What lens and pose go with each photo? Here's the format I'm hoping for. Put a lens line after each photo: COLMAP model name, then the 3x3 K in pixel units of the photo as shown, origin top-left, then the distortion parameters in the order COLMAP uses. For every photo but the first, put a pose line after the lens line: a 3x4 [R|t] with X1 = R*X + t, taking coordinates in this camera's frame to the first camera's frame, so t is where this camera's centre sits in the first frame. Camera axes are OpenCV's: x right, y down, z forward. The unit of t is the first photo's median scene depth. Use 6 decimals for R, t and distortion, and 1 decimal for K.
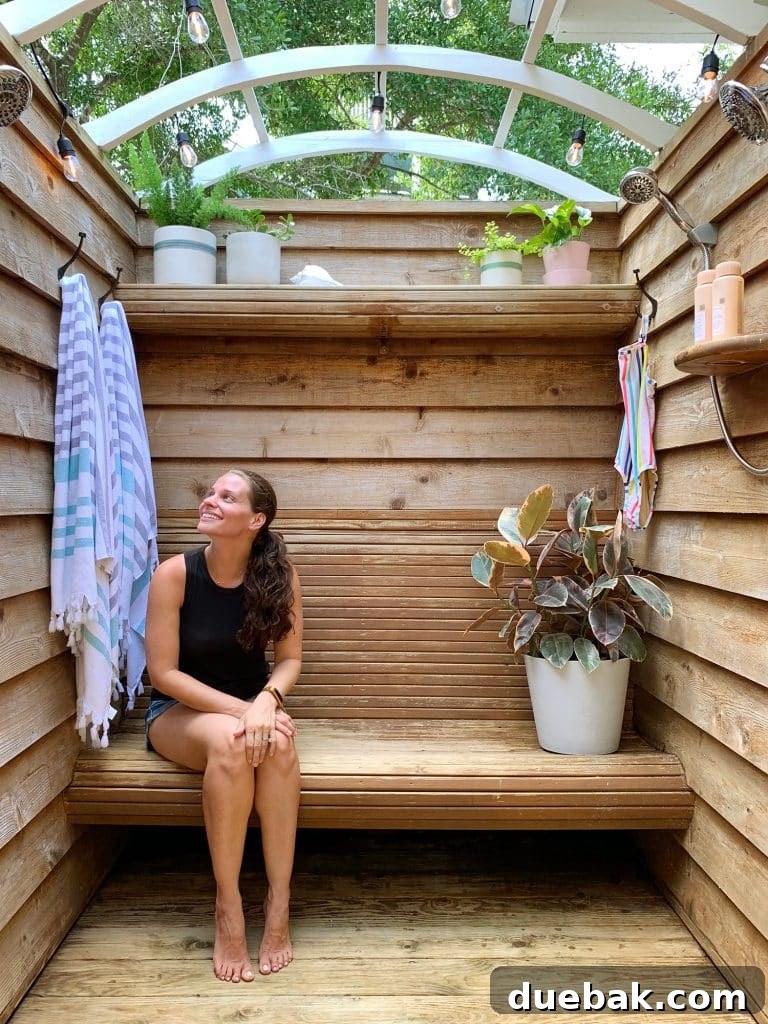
lens RADIAL K [[807.9, 0, 390.2], [0, 807.9, 507.0], [0, 0, 1]] dist [0.058890, -0.077480]
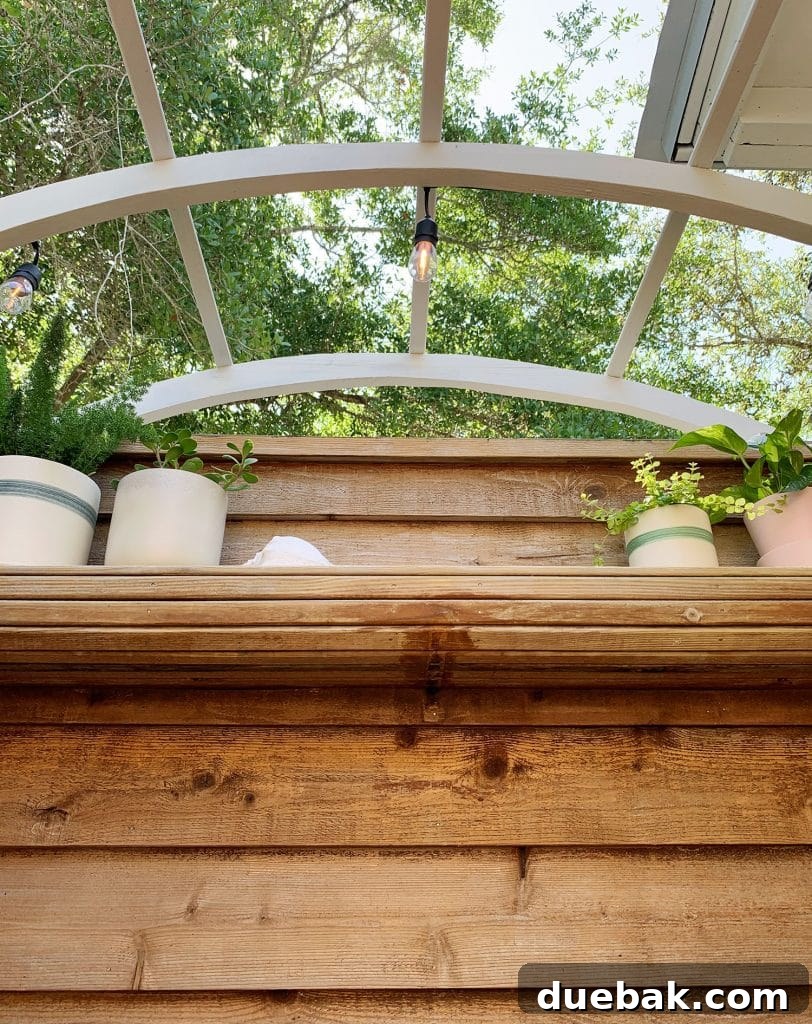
lens RADIAL K [[853.7, 0, 411.3], [0, 853.7, 467.1], [0, 0, 1]] dist [0.027365, -0.051091]
pose [[0.999903, 0.000412, 0.013913, -0.029204], [0.006532, 0.868789, -0.495139, -0.081179], [-0.012292, 0.495182, 0.868702, 0.549775]]
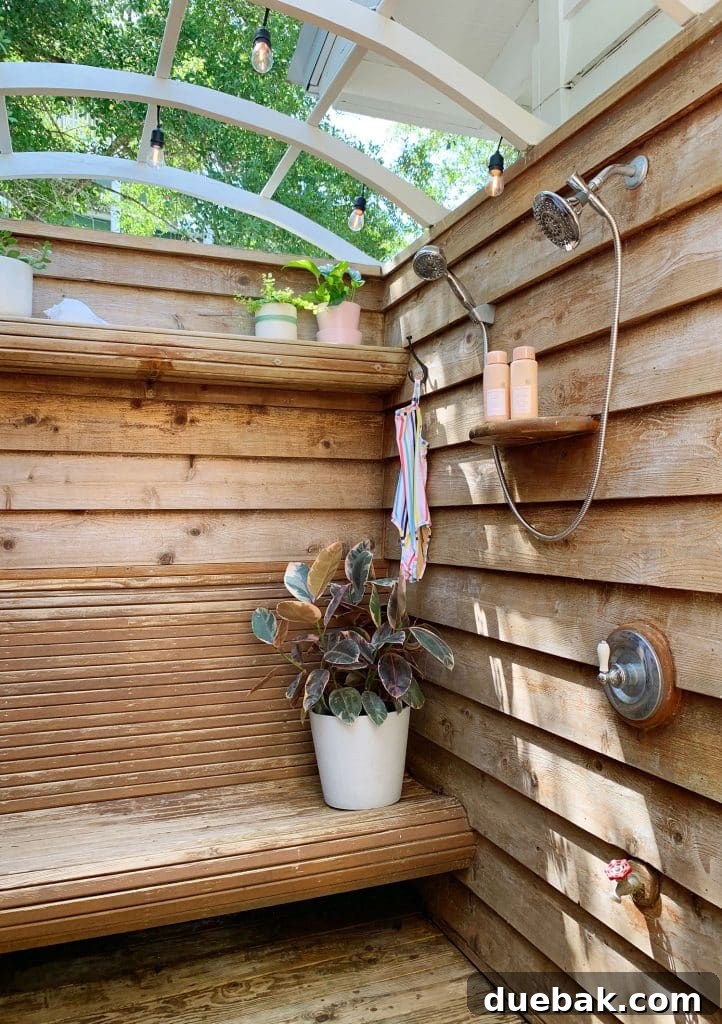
lens RADIAL K [[793.4, 0, 393.8], [0, 793.4, 506.5], [0, 0, 1]] dist [0.031754, -0.042695]
pose [[0.929912, 0.000135, 0.367783, -0.091265], [0.010508, 0.999582, -0.026937, -0.039484], [-0.367633, 0.028914, 0.929521, 0.051755]]
